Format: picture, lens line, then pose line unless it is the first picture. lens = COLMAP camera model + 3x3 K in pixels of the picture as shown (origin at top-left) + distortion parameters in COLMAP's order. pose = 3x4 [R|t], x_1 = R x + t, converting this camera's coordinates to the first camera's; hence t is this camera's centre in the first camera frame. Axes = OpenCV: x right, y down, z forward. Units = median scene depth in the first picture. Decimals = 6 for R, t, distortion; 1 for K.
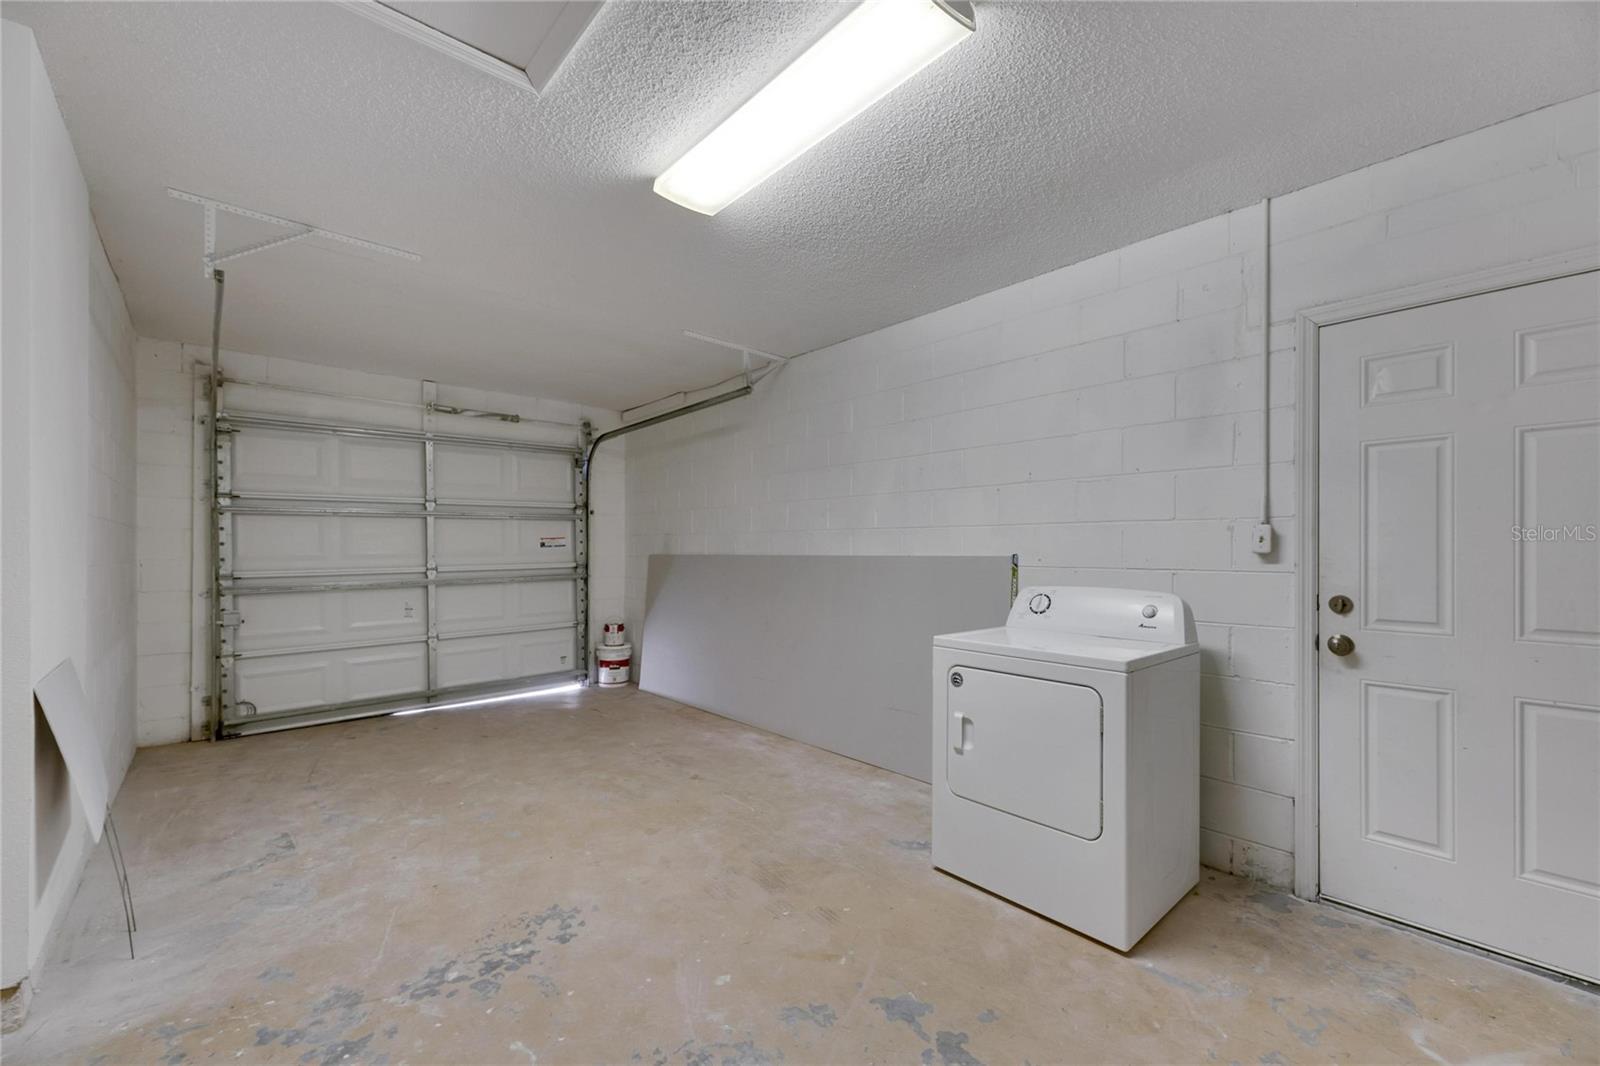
lens RADIAL K [[650.1, 0, 800.8], [0, 650.1, 547.5], [0, 0, 1]] dist [0.004077, -0.000186]
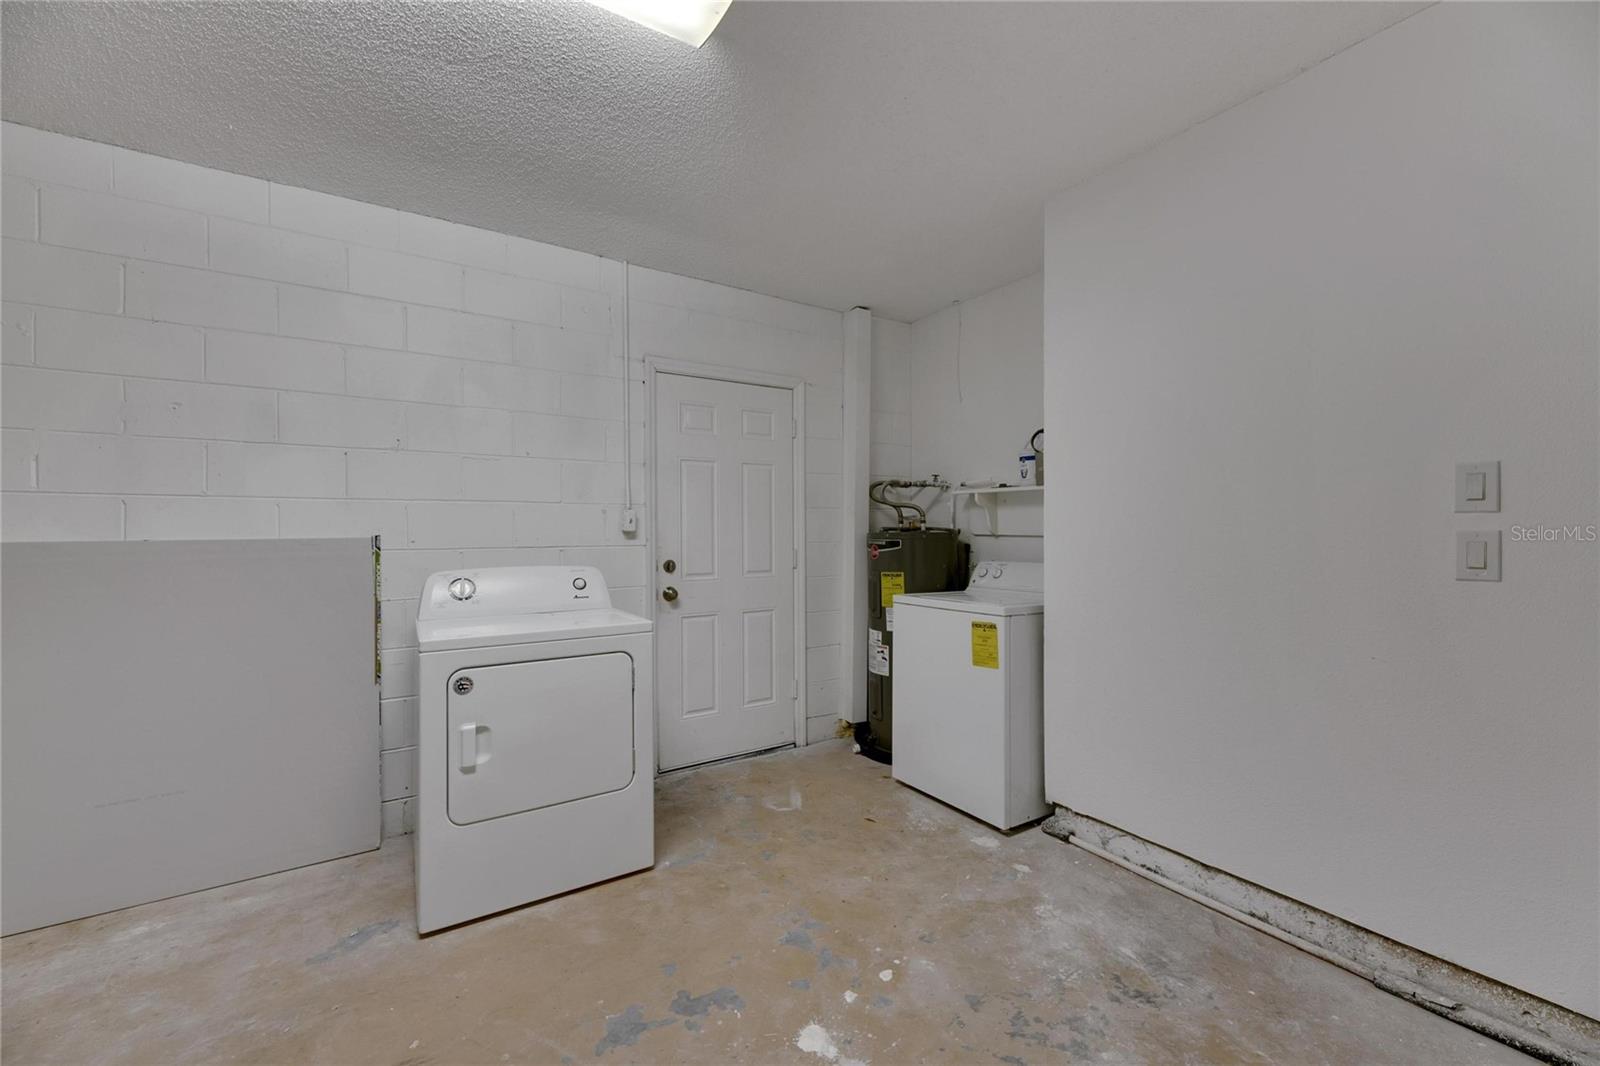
lens RADIAL K [[650.1, 0, 802.7], [0, 650.1, 527.1], [0, 0, 1]] dist [0.004077, -0.000186]
pose [[0.143953, 0.001528, 0.989583, -0.564563], [0.000408, 0.999999, -0.001603, 0.002251], [-0.989584, 0.000635, 0.143952, 0.488481]]
